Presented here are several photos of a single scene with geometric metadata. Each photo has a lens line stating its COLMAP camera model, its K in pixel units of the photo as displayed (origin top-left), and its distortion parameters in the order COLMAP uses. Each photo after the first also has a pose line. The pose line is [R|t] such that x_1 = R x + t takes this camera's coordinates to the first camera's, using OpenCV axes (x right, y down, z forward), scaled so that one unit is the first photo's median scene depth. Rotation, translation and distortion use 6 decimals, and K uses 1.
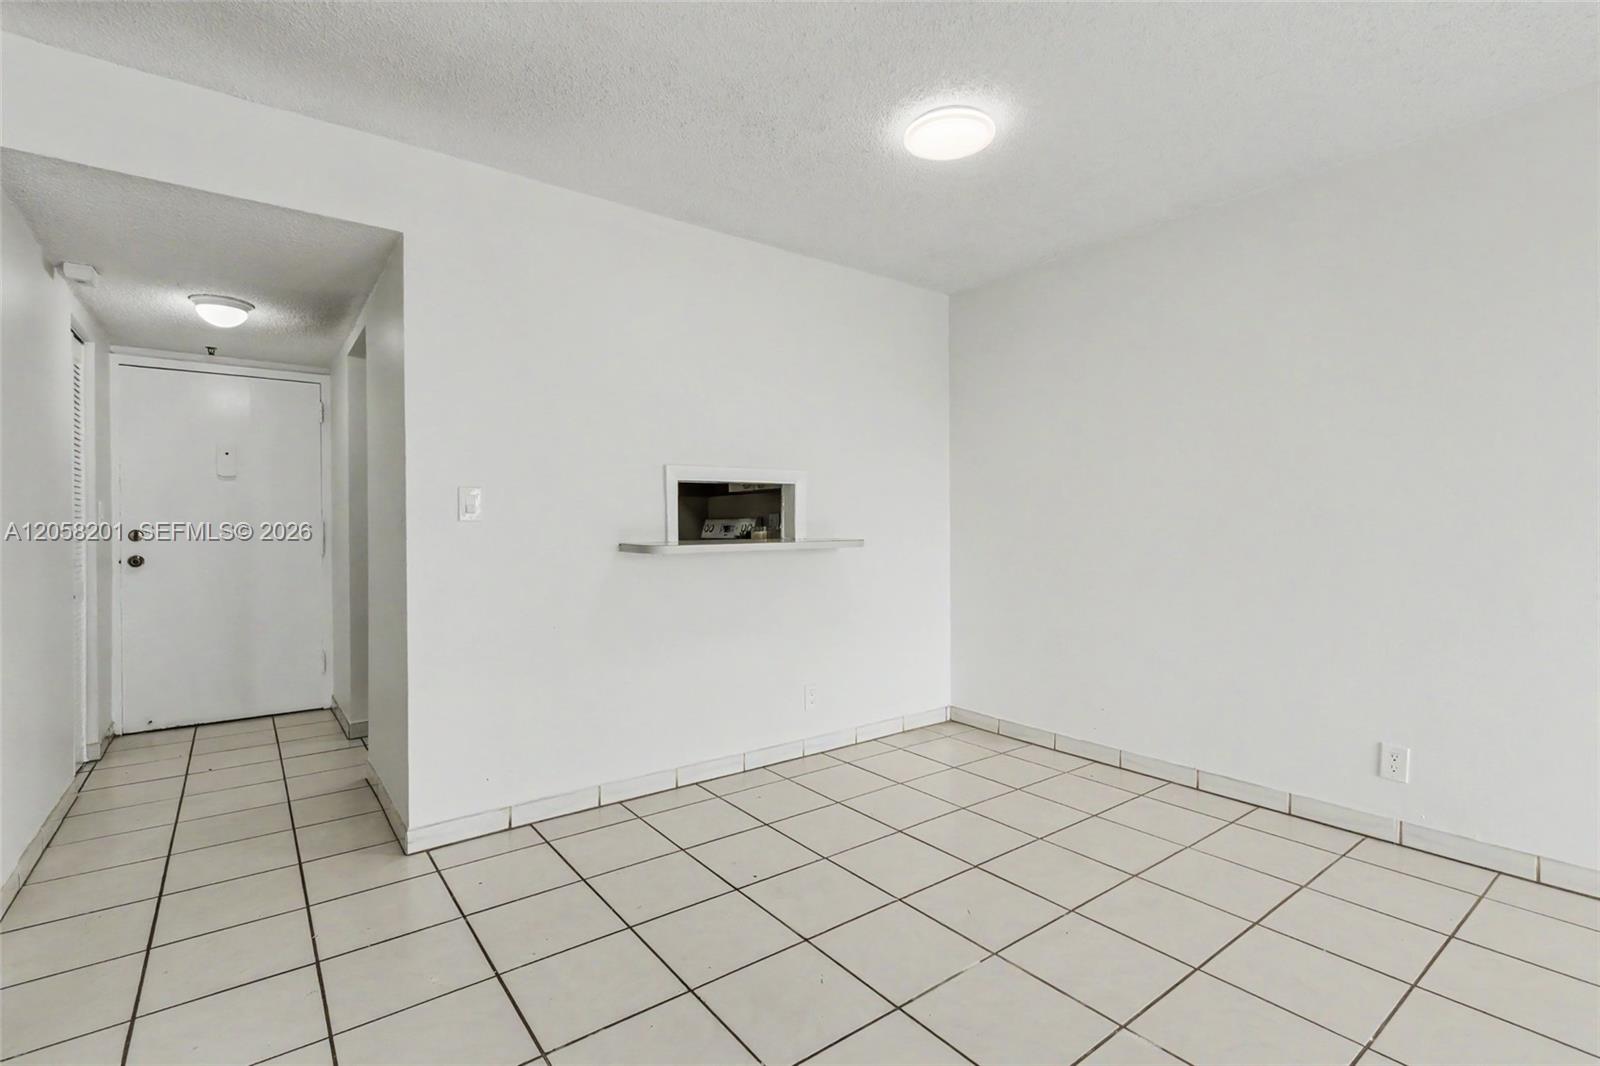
lens RADIAL K [[735.8, 0, 804.1], [0, 735.8, 528.6], [0, 0, 1]] dist [0.008496, -0.002122]
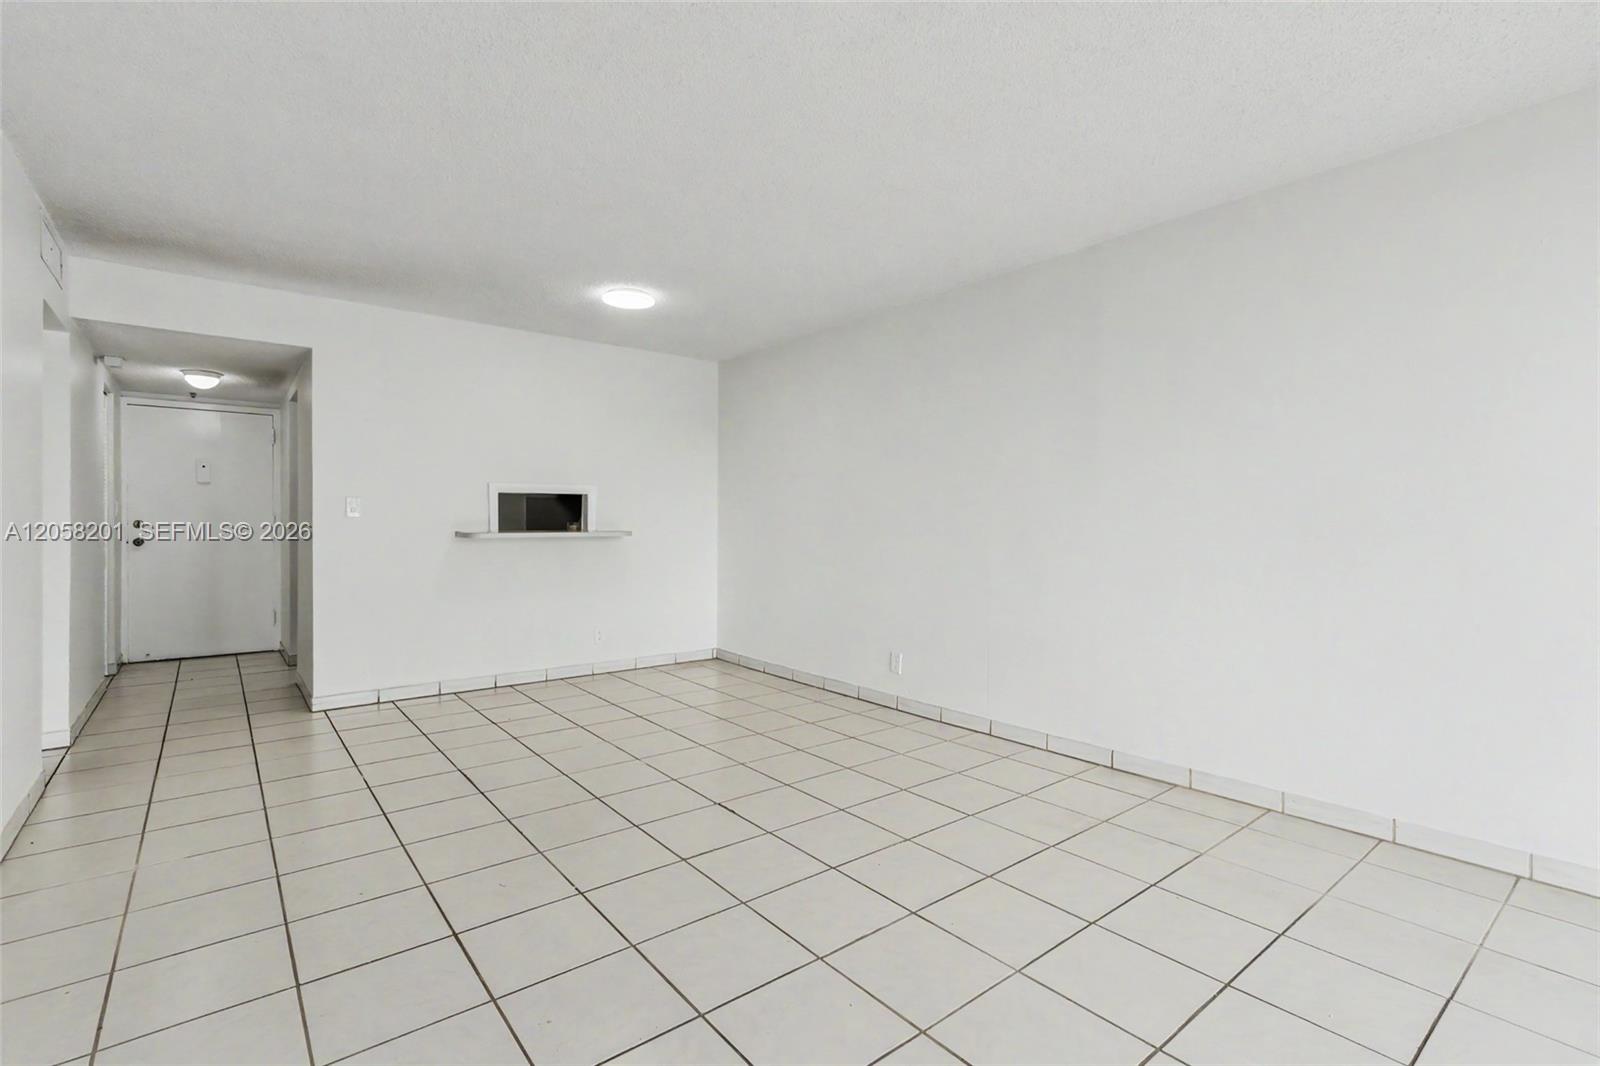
lens RADIAL K [[735.8, 0, 805.8], [0, 735.8, 531.4], [0, 0, 1]] dist [0.008496, -0.002122]
pose [[0.999684, 0.010007, 0.023058, 0.395139], [-0.010176, 0.999922, 0.007257, 0.000324], [-0.022983, -0.007489, 0.999708, -0.515040]]
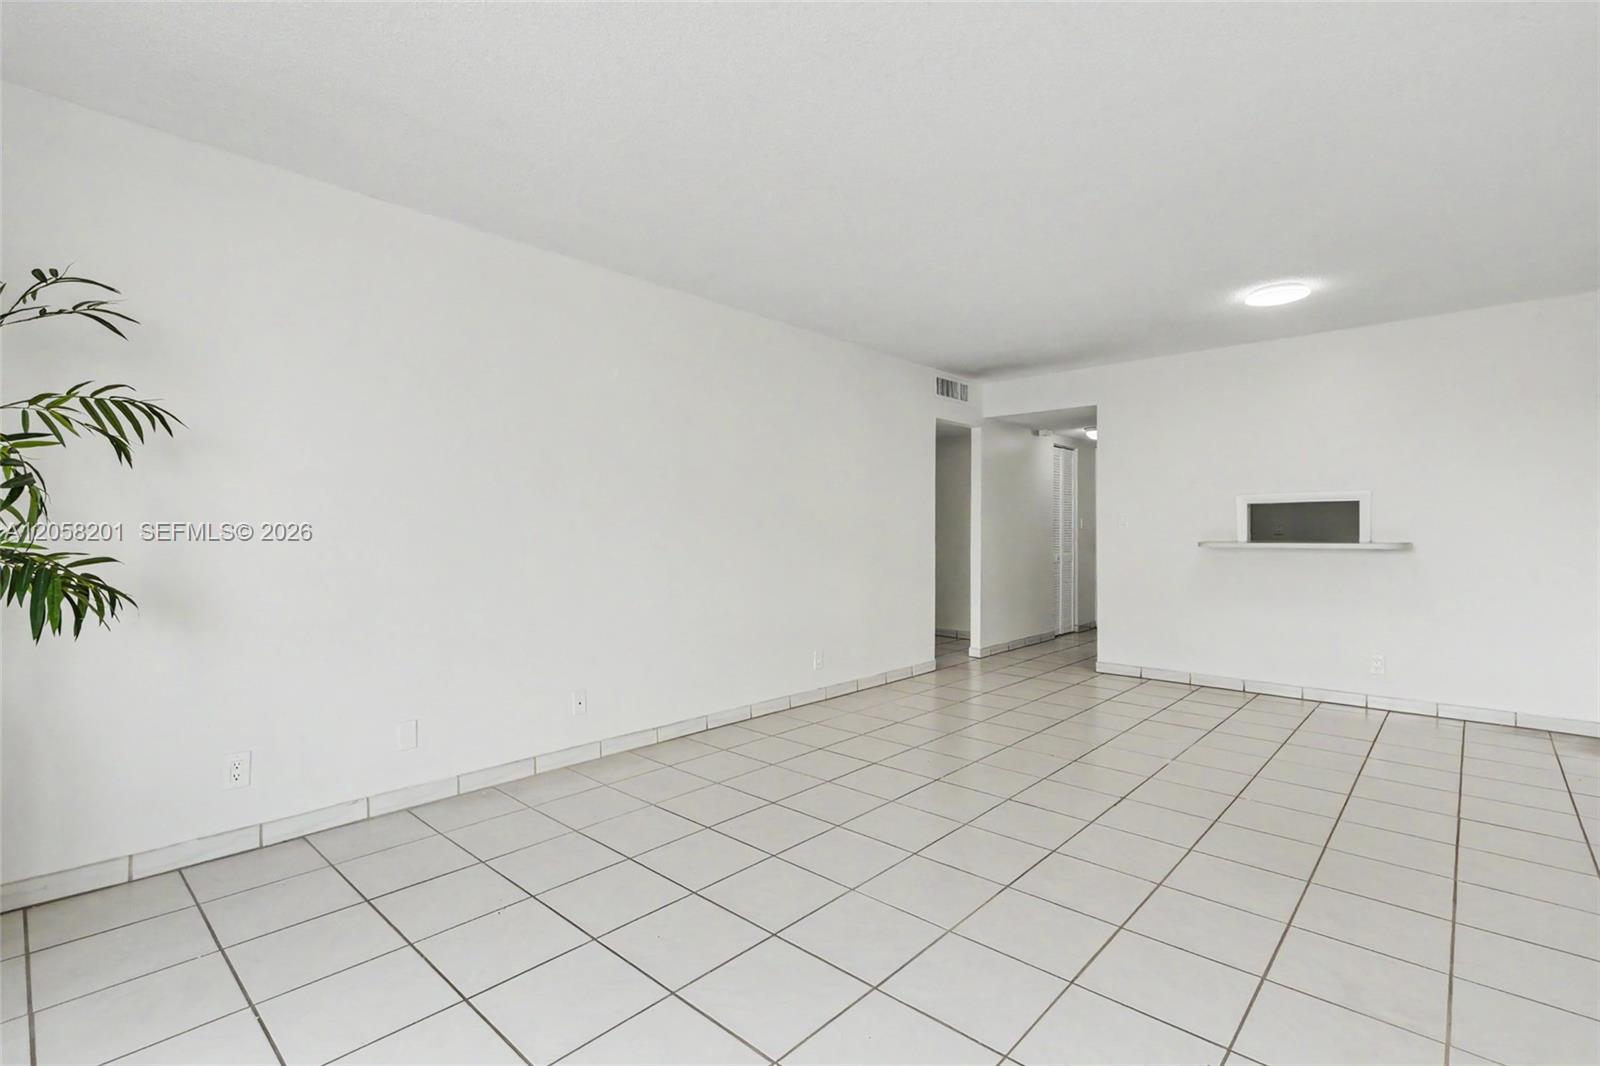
lens RADIAL K [[735.8, 0, 810.4], [0, 735.8, 522.1], [0, 0, 1]] dist [0.008496, -0.002122]
pose [[0.177095, -0.003521, -0.984188, 1.113241], [-0.005575, 0.999974, -0.004581, -0.009473], [0.984178, 0.006298, 0.177070, -0.210612]]
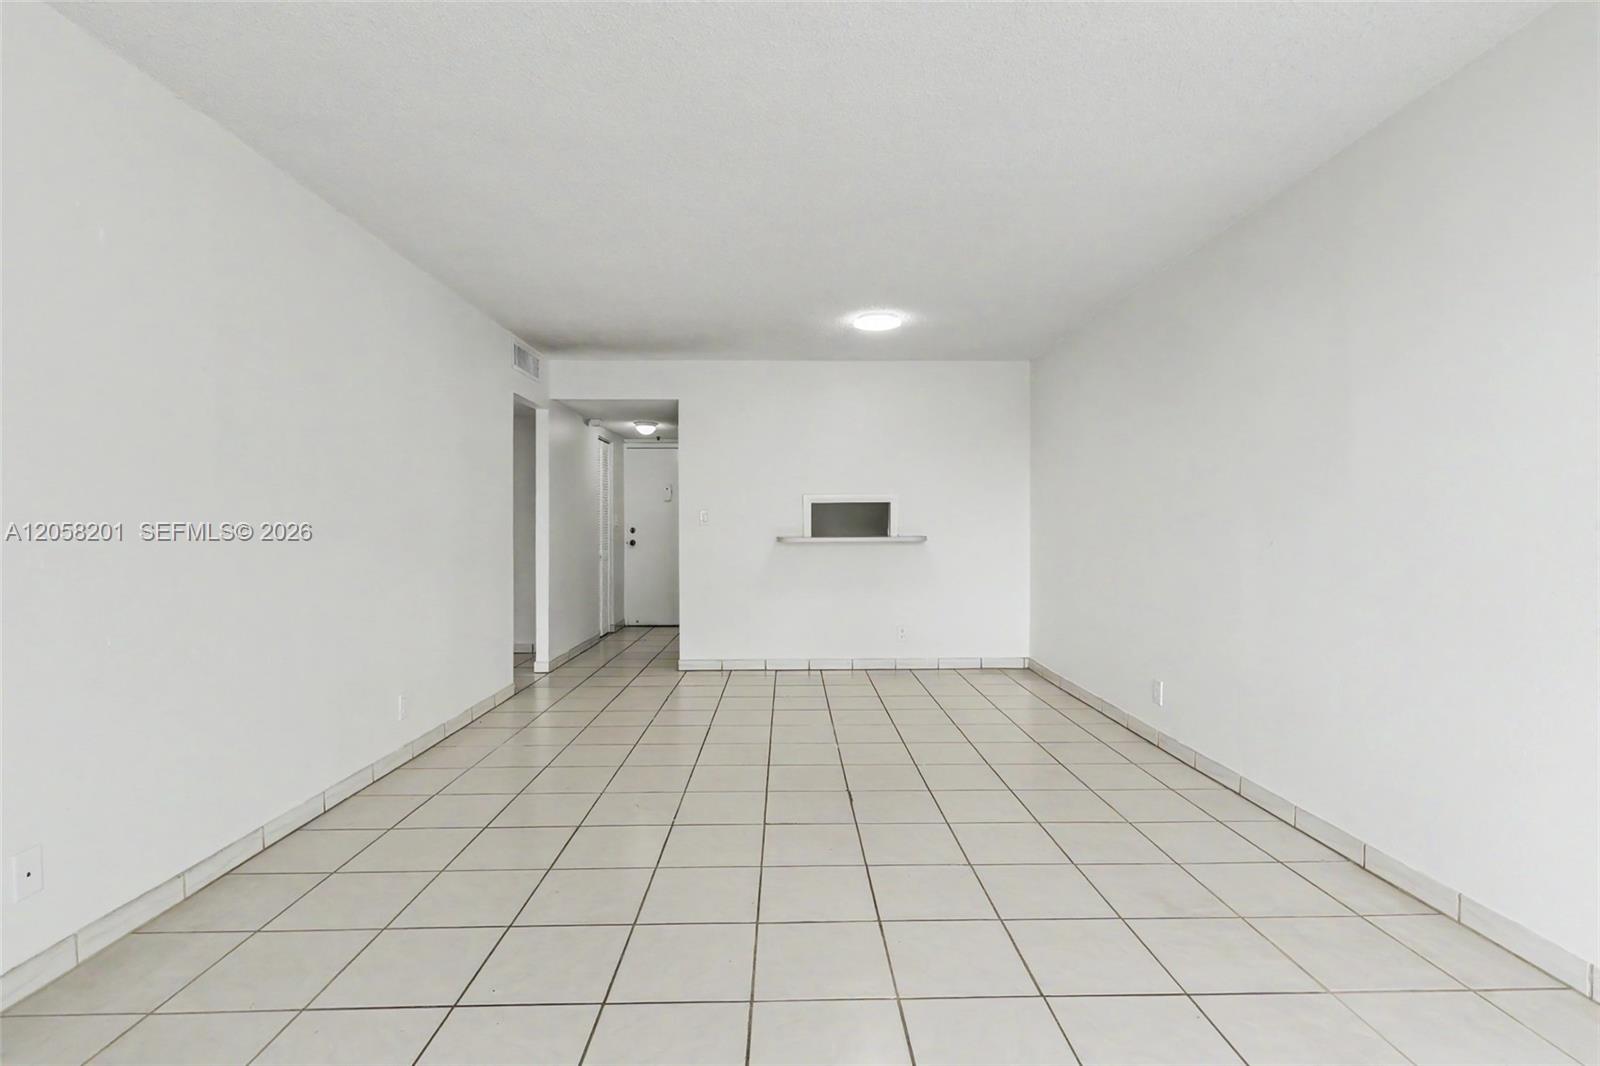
lens RADIAL K [[735.8, 0, 803.9], [0, 735.8, 521.2], [0, 0, 1]] dist [0.008496, -0.002122]
pose [[0.811437, 0.001813, -0.584437, 0.781661], [-0.008439, 0.999927, -0.008615, -0.002429], [0.584379, 0.011922, 0.811394, -0.441878]]
